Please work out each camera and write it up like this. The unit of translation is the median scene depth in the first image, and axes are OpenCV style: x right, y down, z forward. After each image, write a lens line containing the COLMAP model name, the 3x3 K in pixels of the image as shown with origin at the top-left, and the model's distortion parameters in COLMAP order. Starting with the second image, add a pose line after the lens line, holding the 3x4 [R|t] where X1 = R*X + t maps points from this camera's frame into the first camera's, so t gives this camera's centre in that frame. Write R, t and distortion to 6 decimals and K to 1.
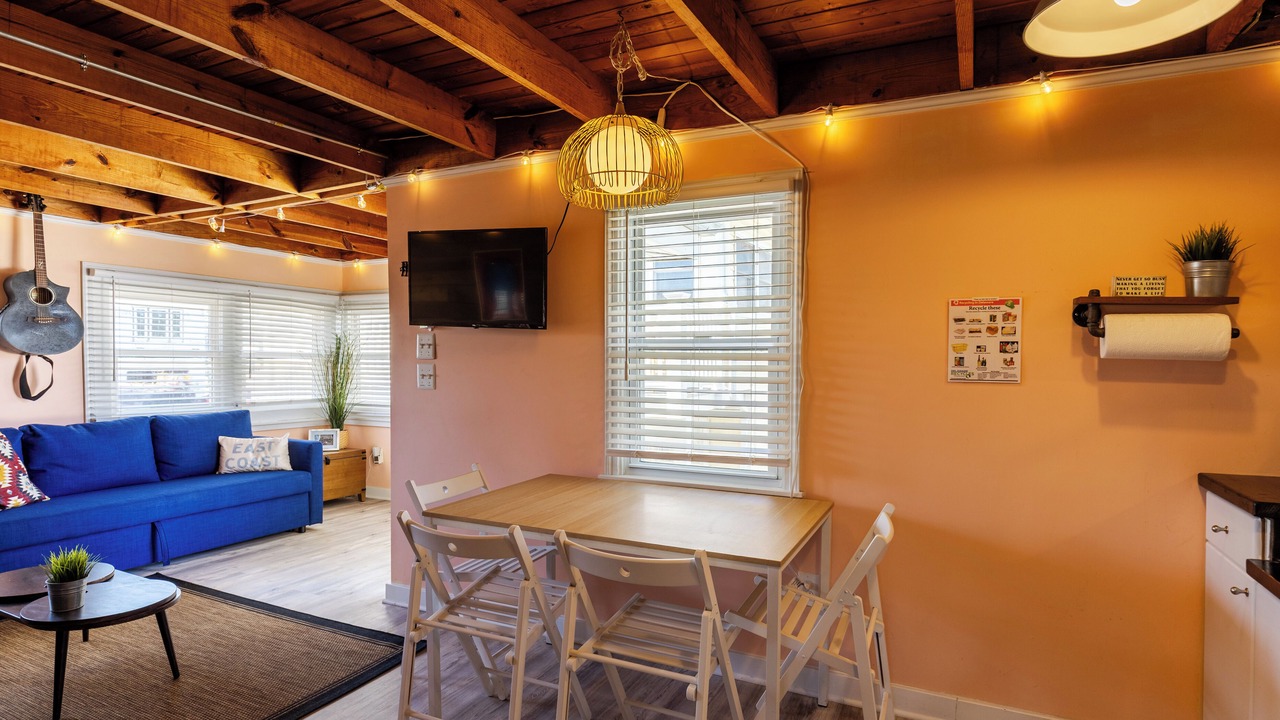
lens RADIAL K [[676.2, 0, 641.6], [0, 676.2, 359.8], [0, 0, 1]] dist [-0.005956, -0.000707]
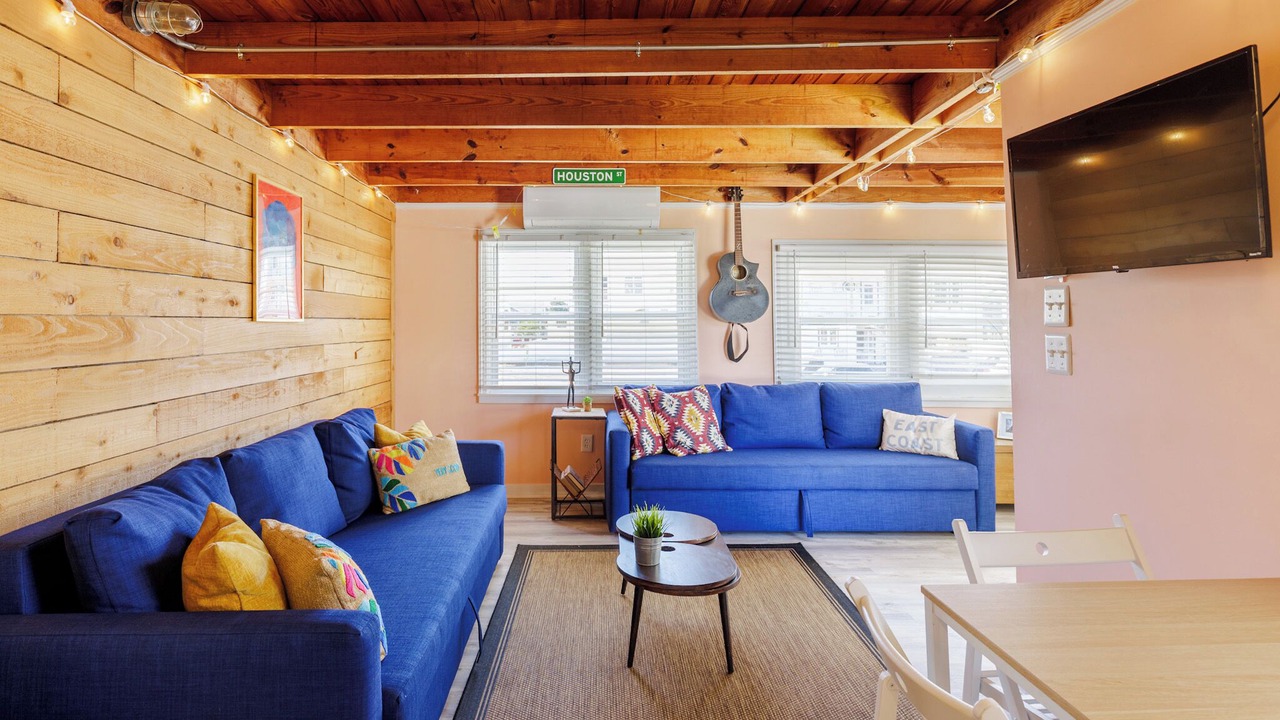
lens RADIAL K [[676.2, 0, 606.1], [0, 676.2, 304.6], [0, 0, 1]] dist [-0.005956, -0.000707]
pose [[0.439363, -0.030428, -0.897794, 0.054921], [0.002510, 0.999464, -0.032645, -0.002145], [0.898306, 0.012090, 0.439204, 0.277694]]
